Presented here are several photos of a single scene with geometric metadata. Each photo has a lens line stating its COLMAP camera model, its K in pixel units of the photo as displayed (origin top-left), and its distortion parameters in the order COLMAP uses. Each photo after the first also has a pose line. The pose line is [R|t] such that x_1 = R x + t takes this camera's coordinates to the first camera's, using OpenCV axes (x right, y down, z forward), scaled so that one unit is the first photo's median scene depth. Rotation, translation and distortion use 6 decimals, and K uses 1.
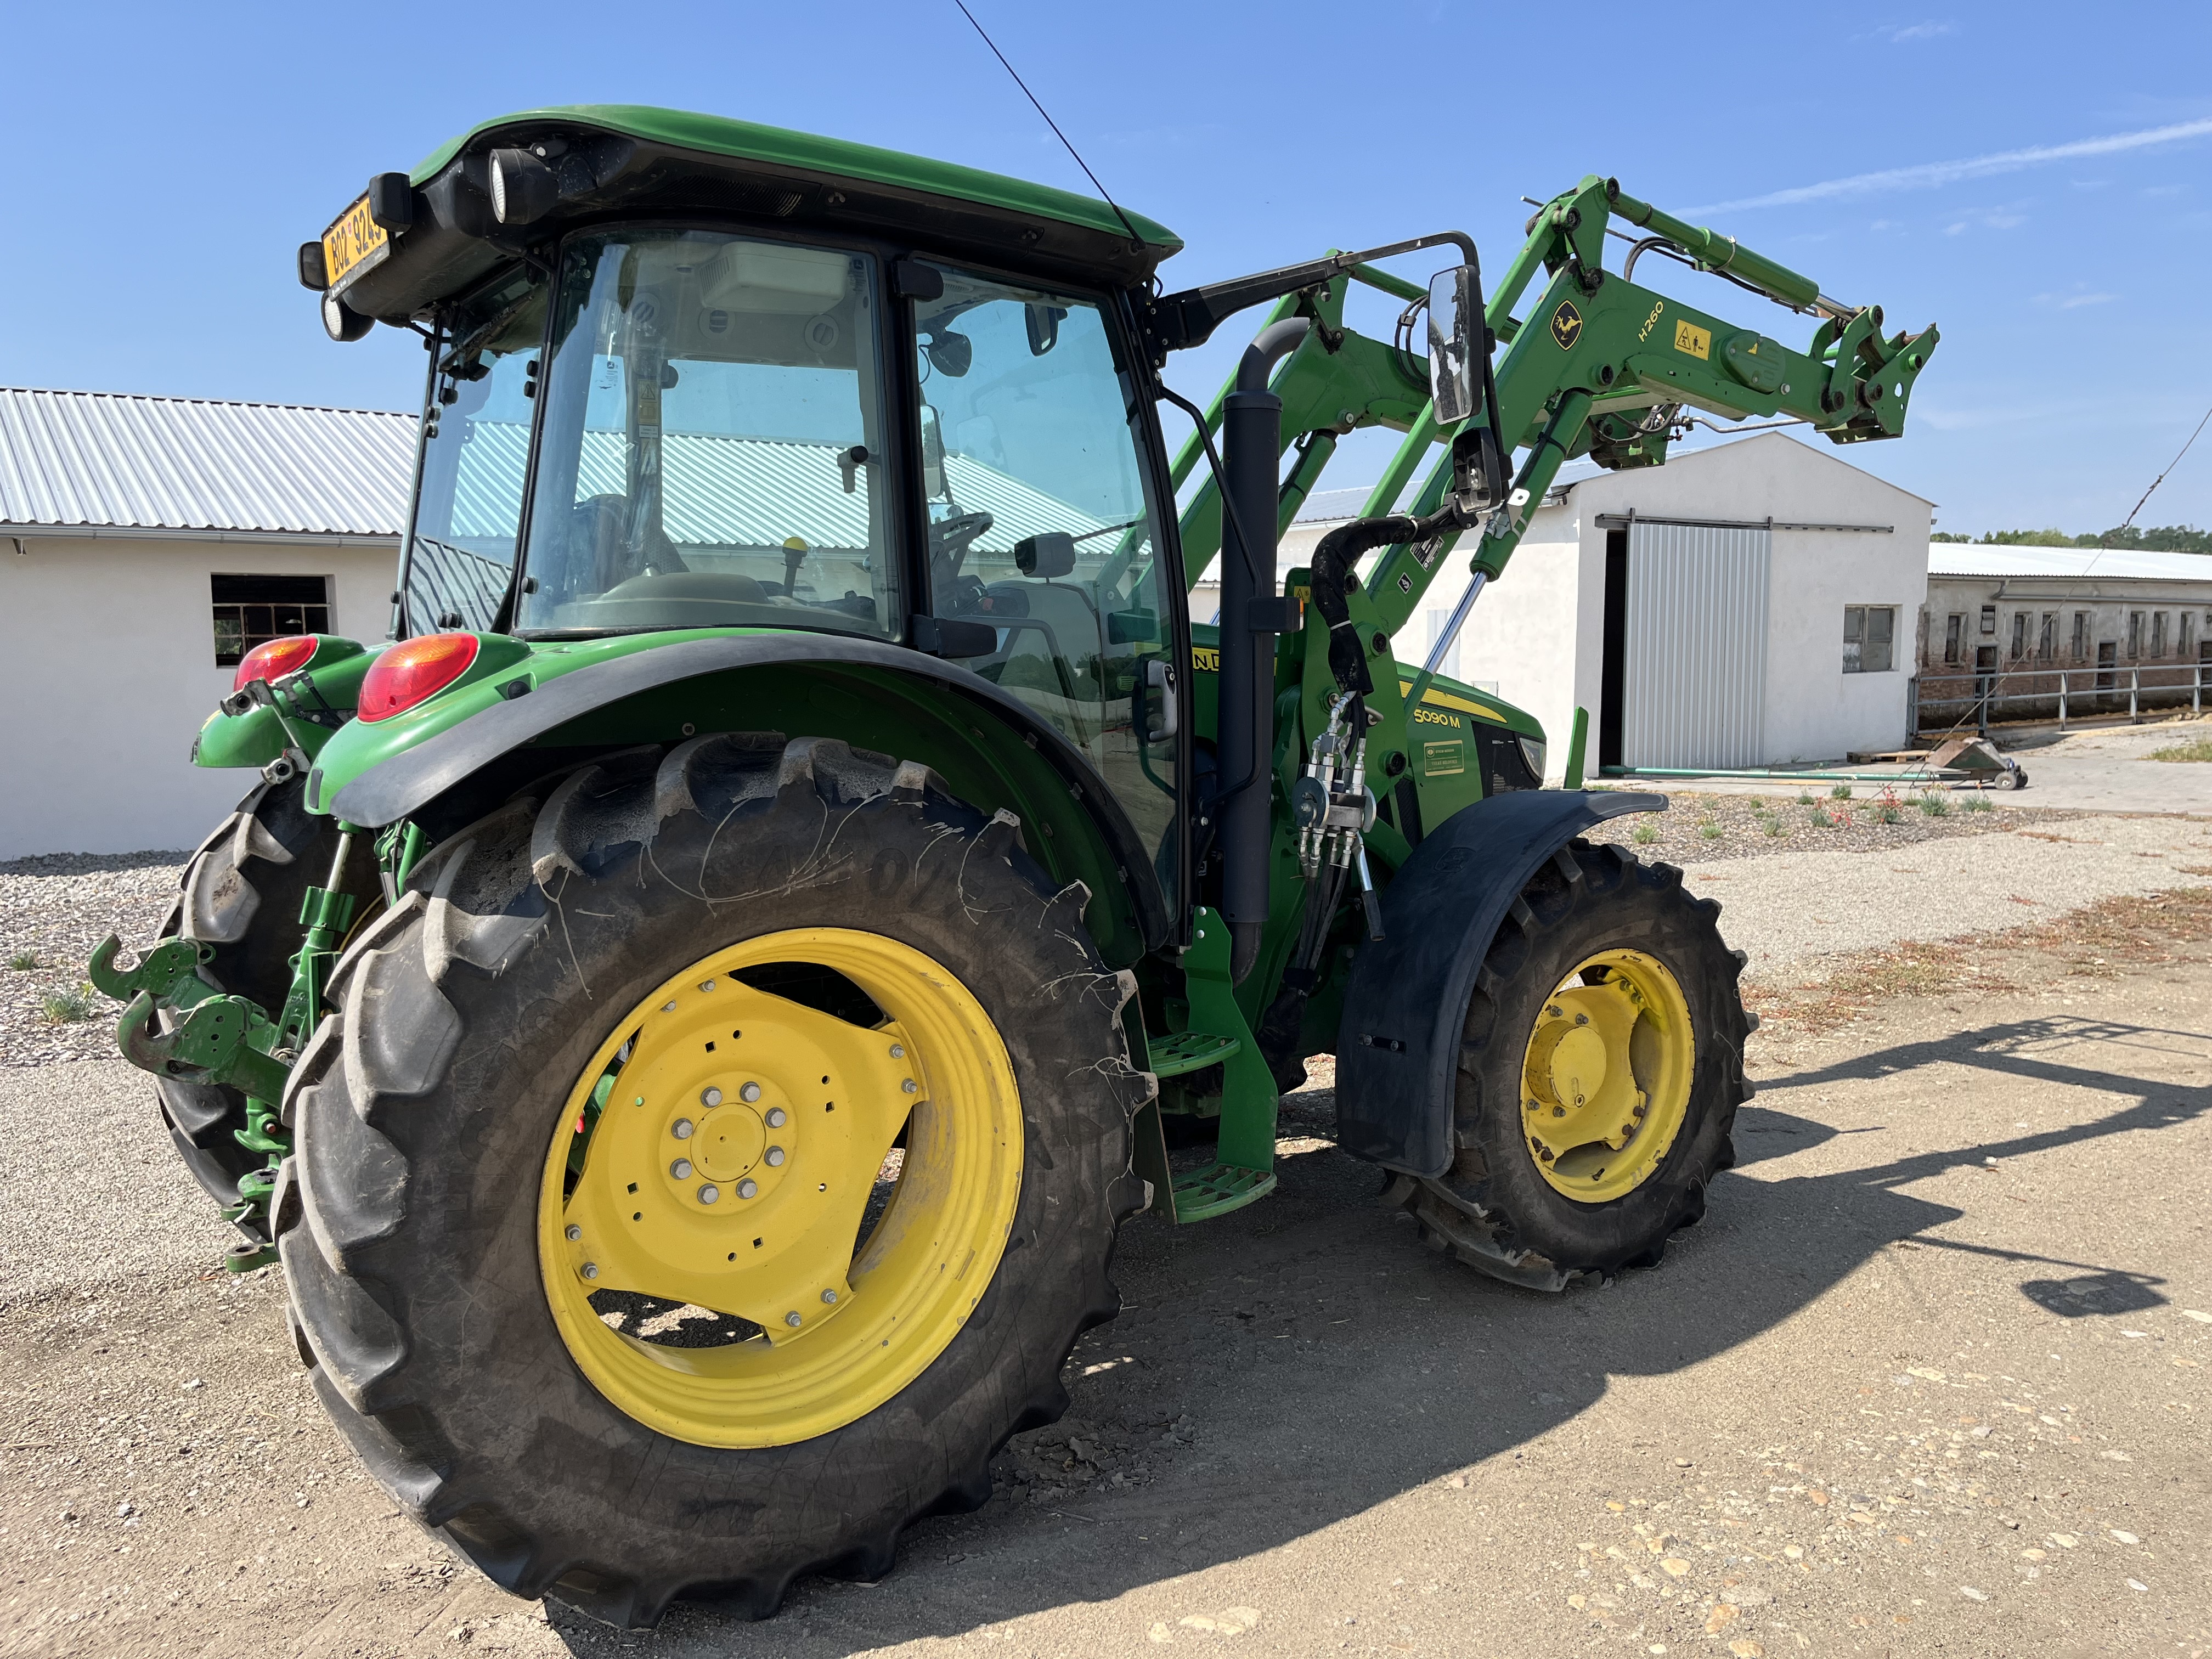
lens RADIAL K [[1698.9, 0, 1106.0], [0, 1698.9, 829.5], [0, 0, 1]] dist [0.018300, 0.001707]
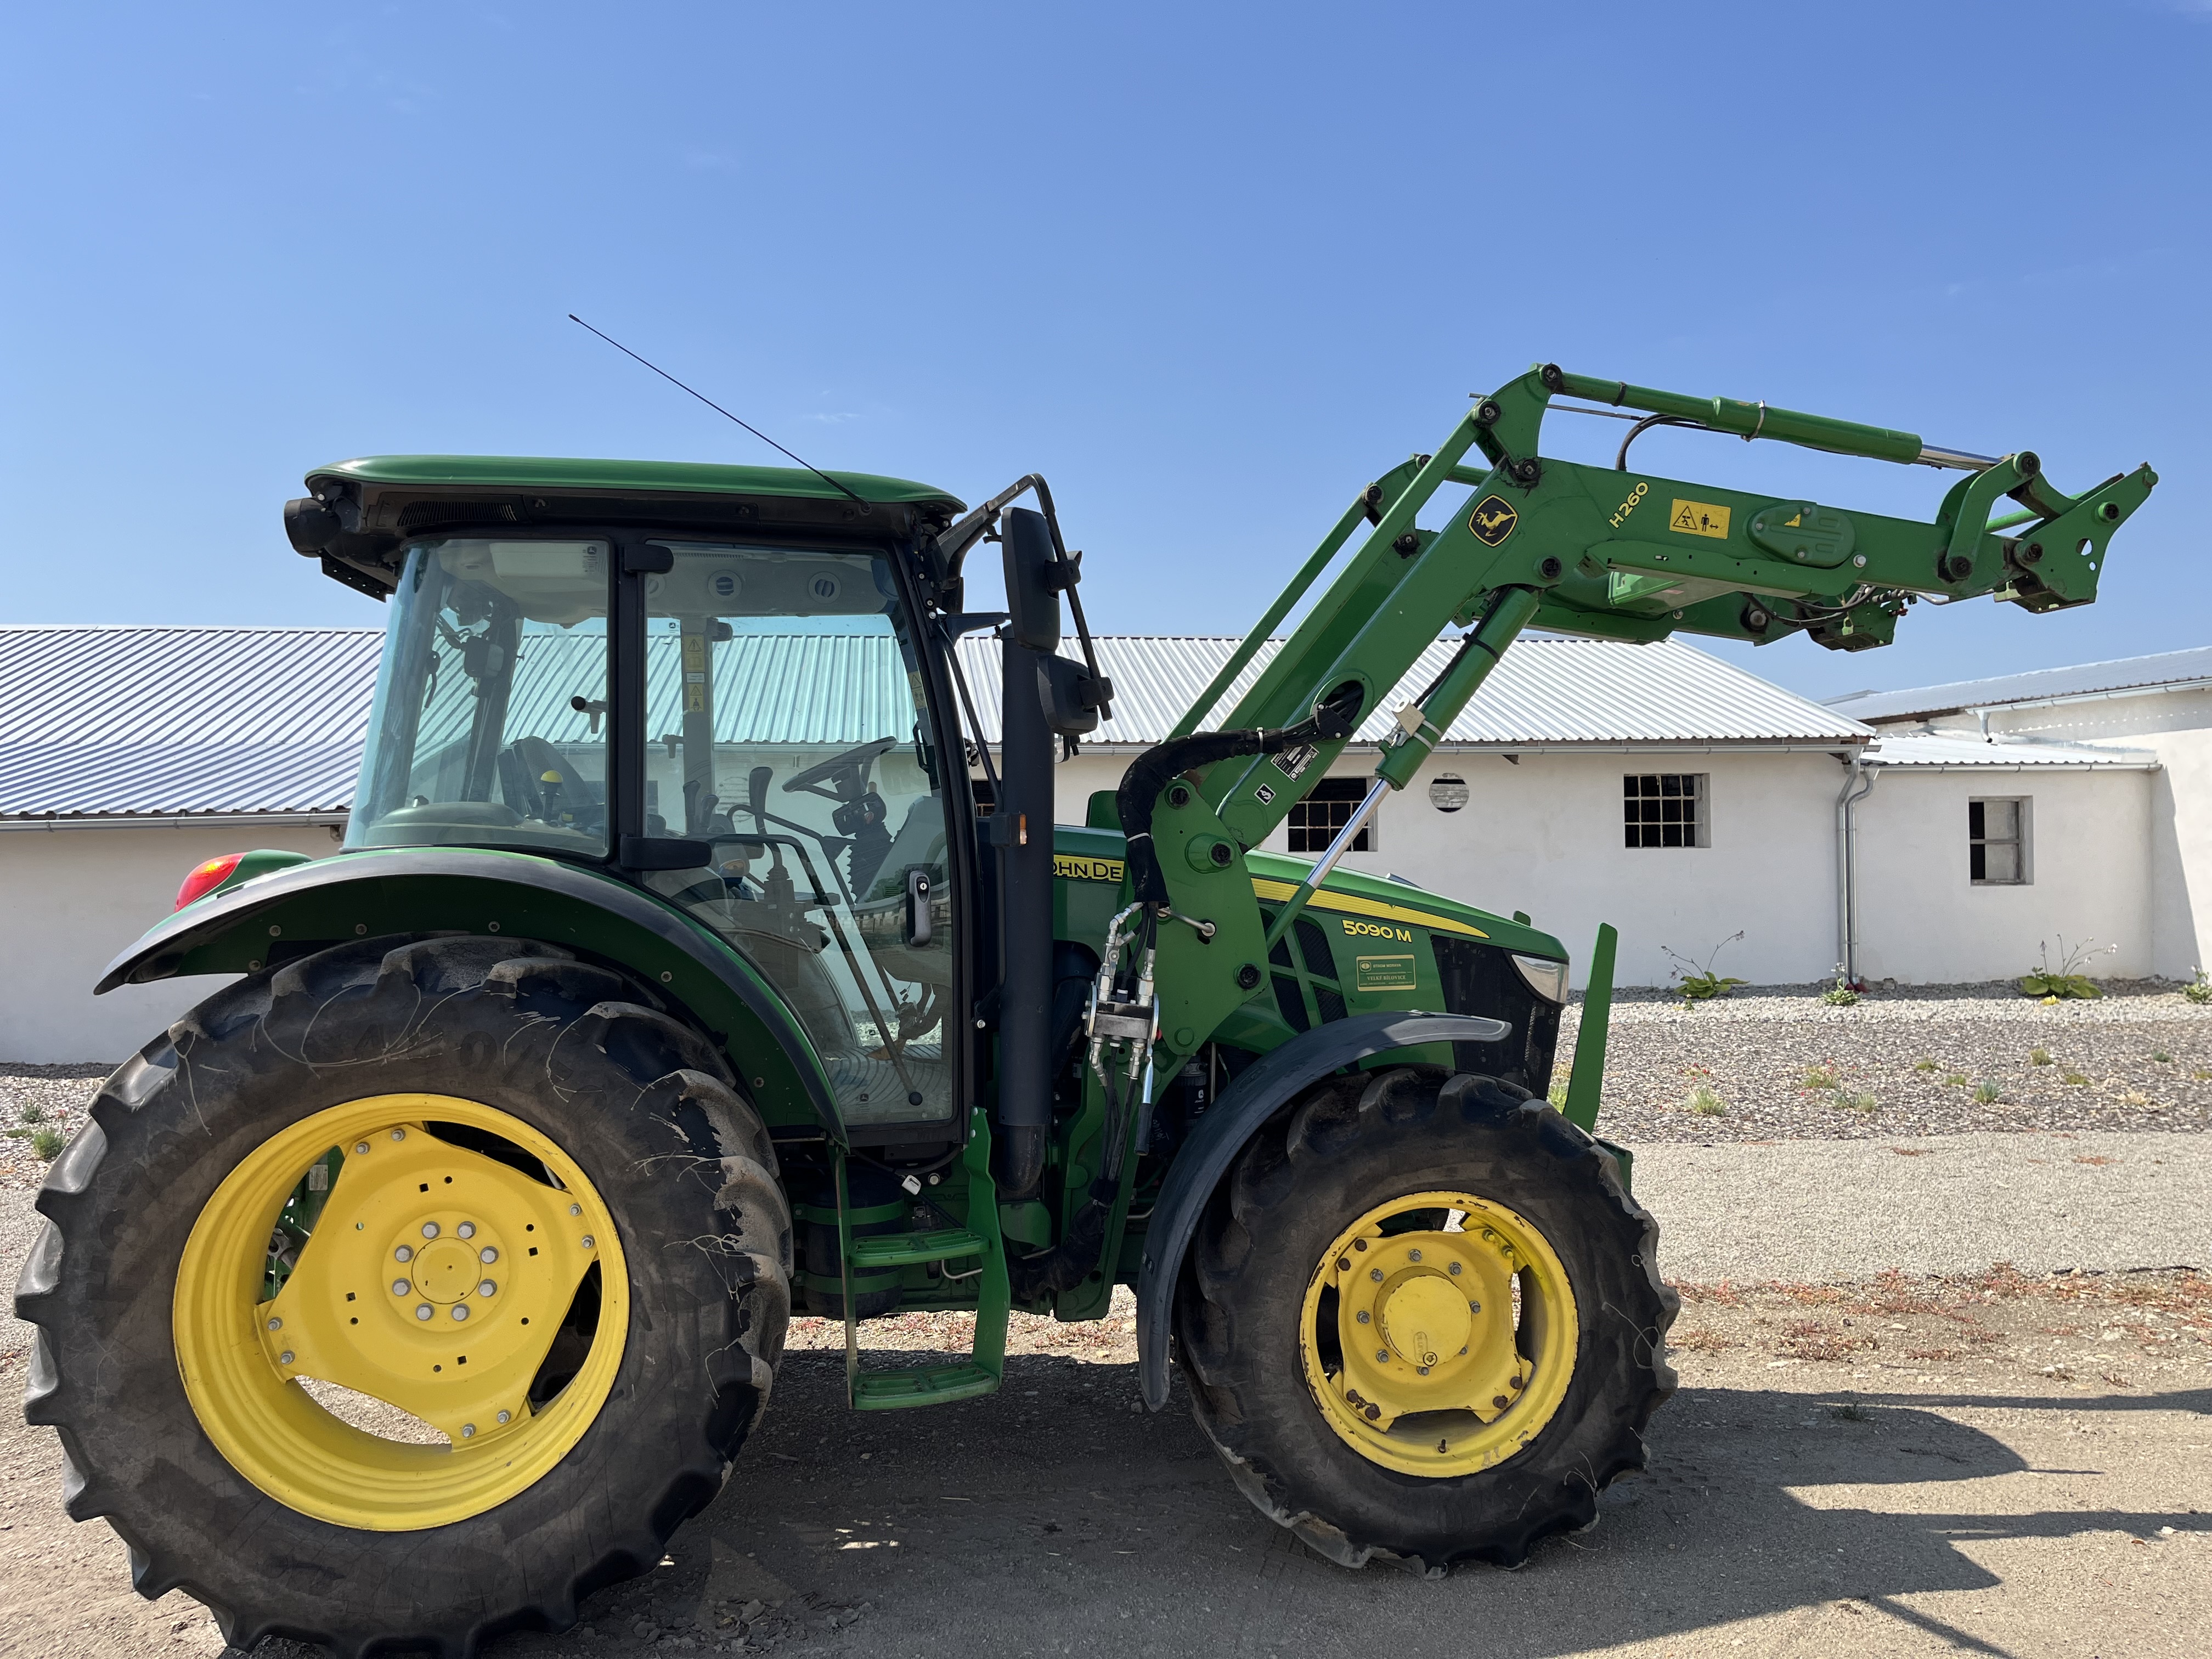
lens RADIAL K [[1684.1, 0, 1143.2], [0, 1684.1, 836.5], [0, 0, 1]] dist [0.077382, -0.122642]
pose [[0.880749, 0.002999, -0.473575, 0.785901], [-0.051641, 0.994625, -0.089743, -0.038986], [0.470760, 0.103497, 0.876170, 0.147376]]
